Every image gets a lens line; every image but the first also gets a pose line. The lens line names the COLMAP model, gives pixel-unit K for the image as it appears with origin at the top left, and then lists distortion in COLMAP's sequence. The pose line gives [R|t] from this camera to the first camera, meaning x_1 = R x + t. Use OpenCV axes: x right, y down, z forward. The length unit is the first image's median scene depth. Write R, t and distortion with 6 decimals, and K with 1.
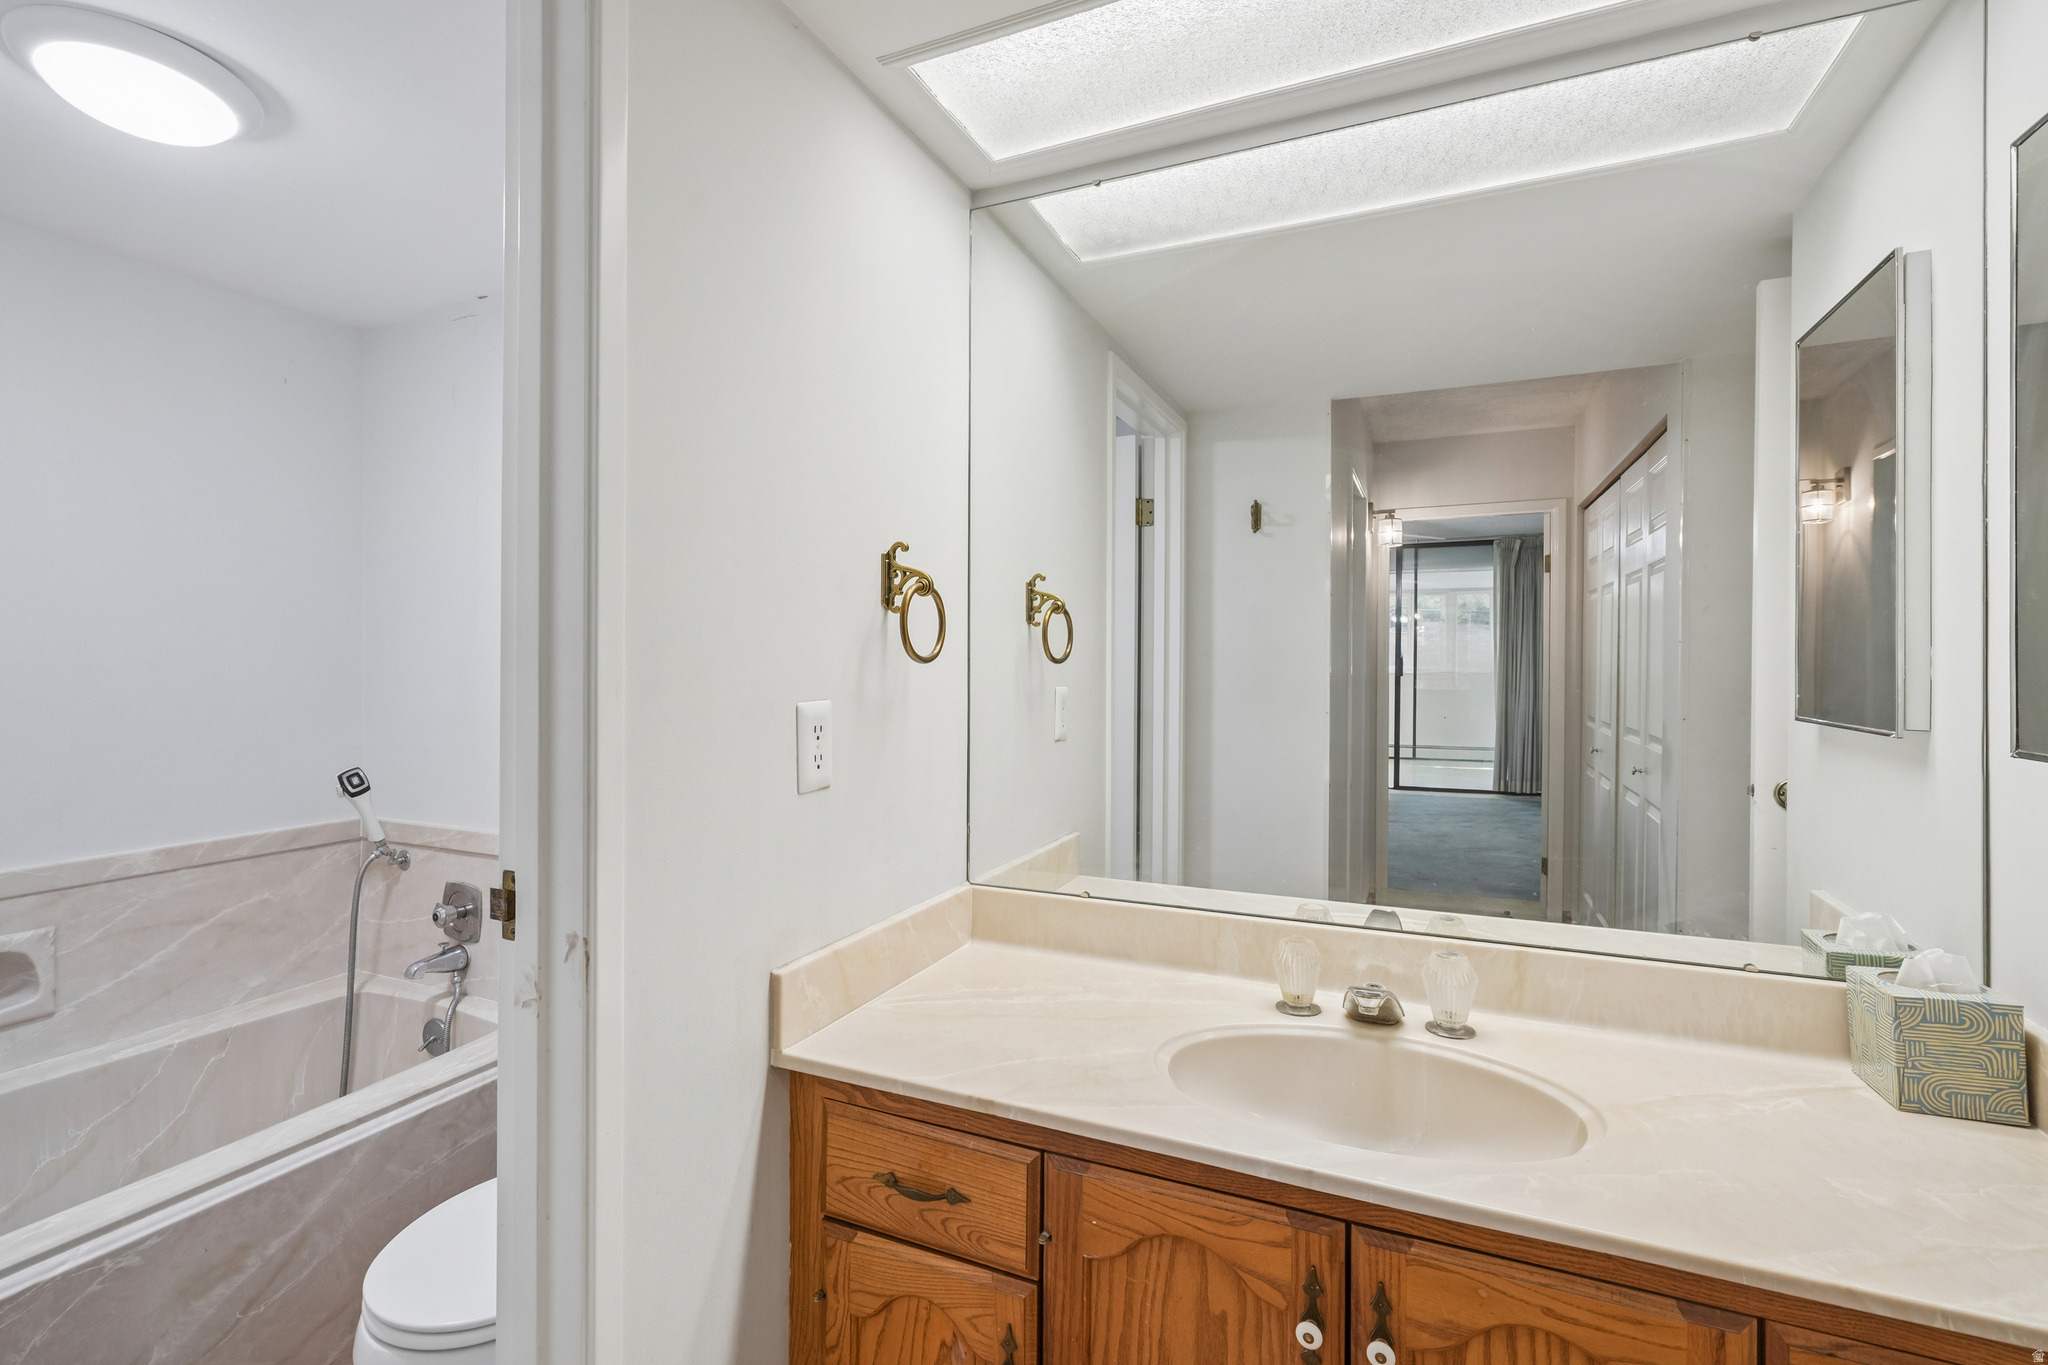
lens RADIAL K [[937.4, 0, 1012.4], [0, 937.4, 665.5], [0, 0, 1]] dist [0.000421, 0.000483]
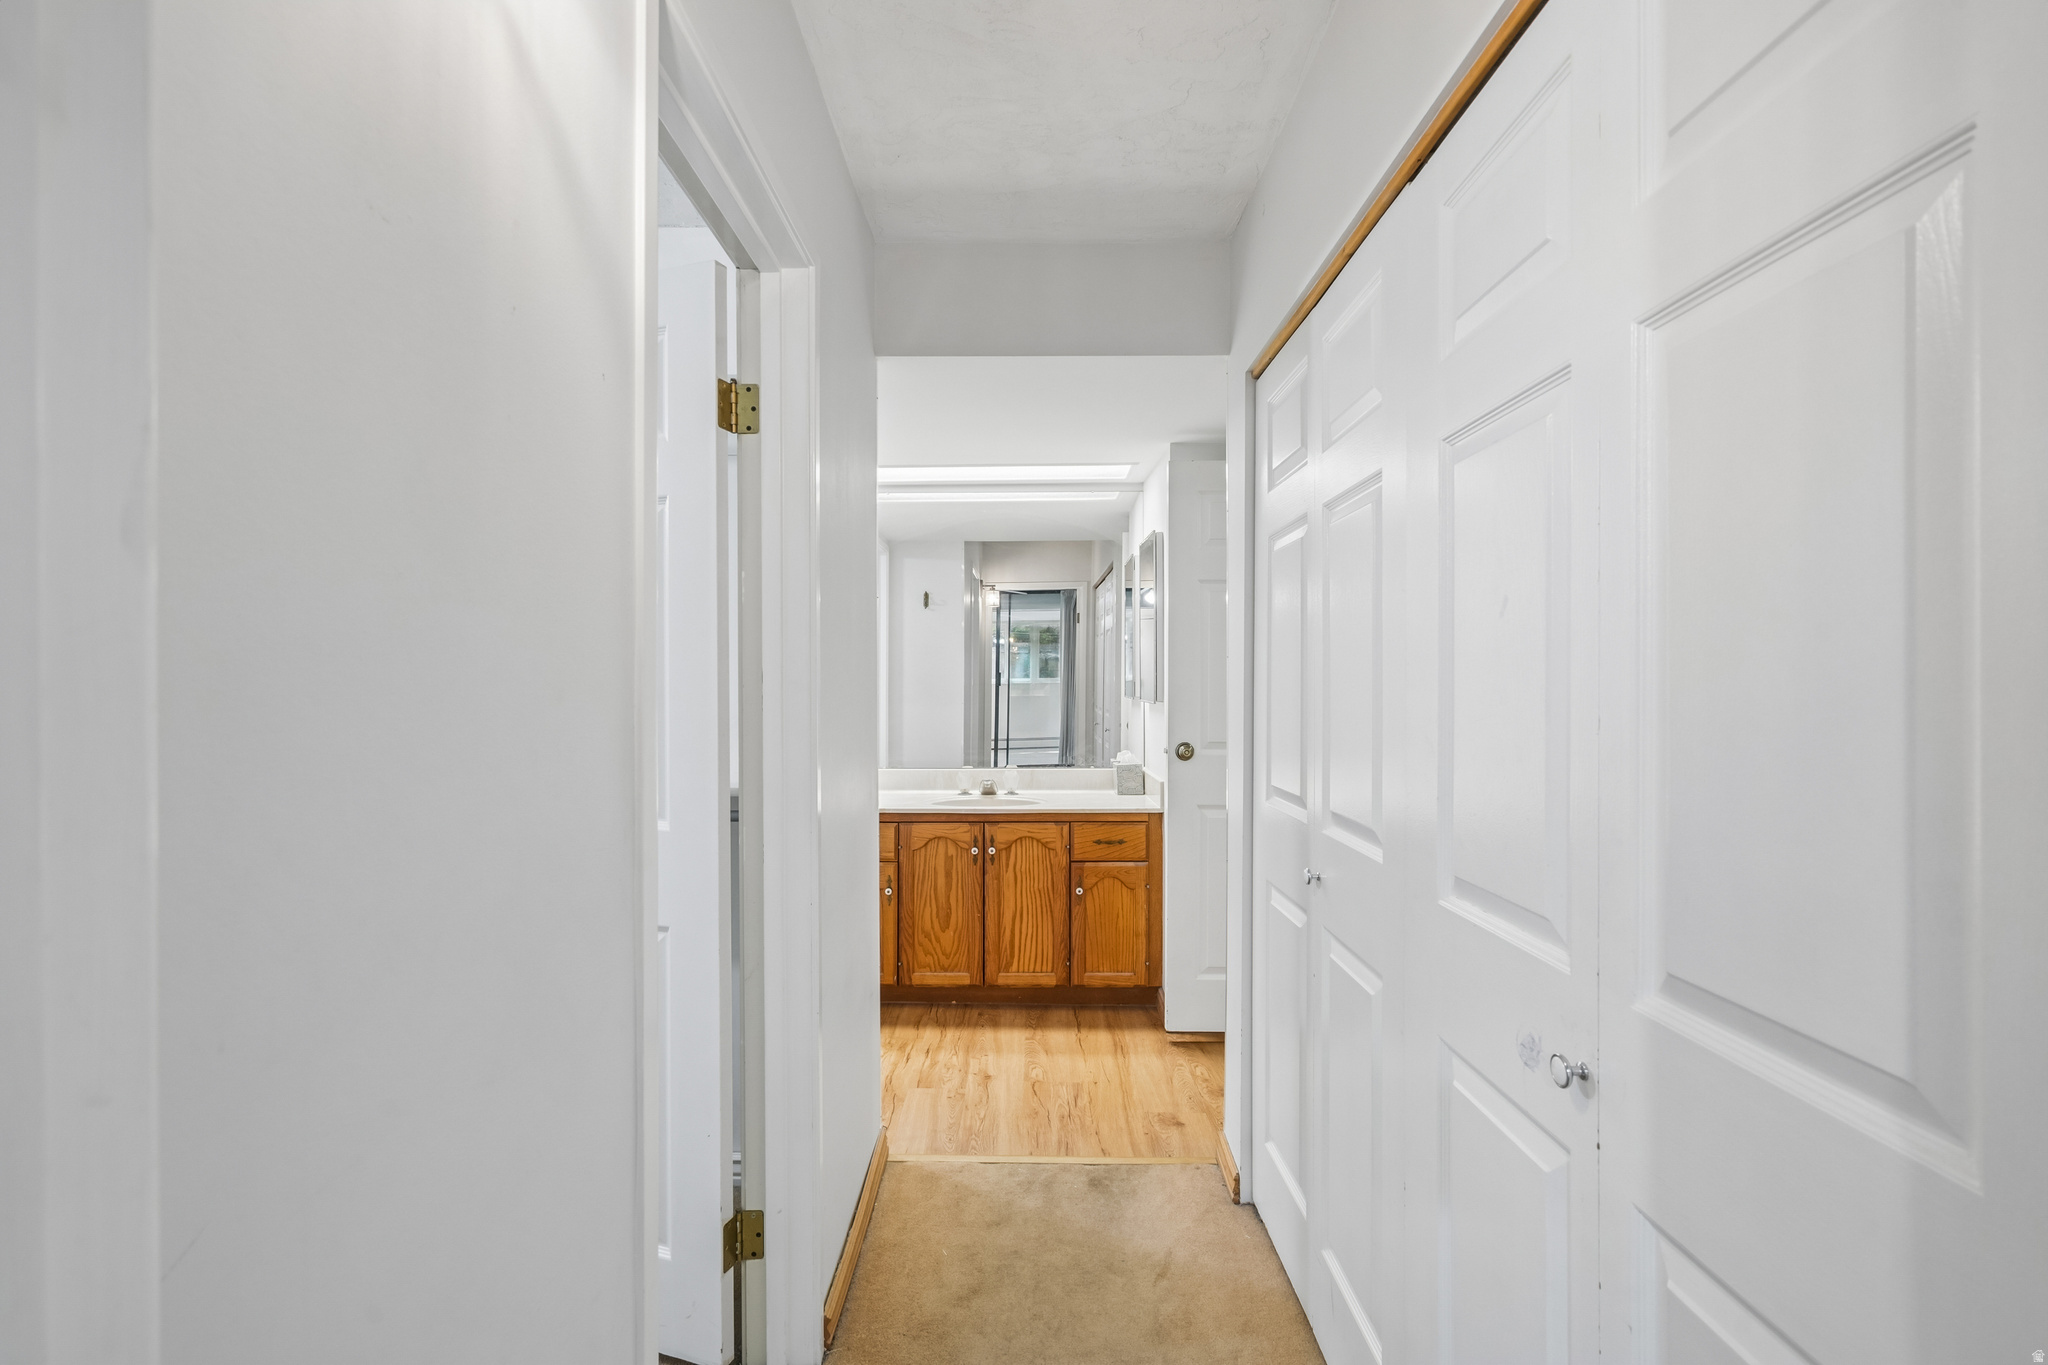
lens RADIAL K [[937.4, 0, 1012.4], [0, 937.4, 665.5], [0, 0, 1]] dist [0.000421, 0.000483]
pose [[0.918660, 0.006091, 0.395002, -0.431401], [-0.000056, 0.999883, -0.015289, 0.000991], [-0.395049, 0.014023, 0.918553, -1.056308]]
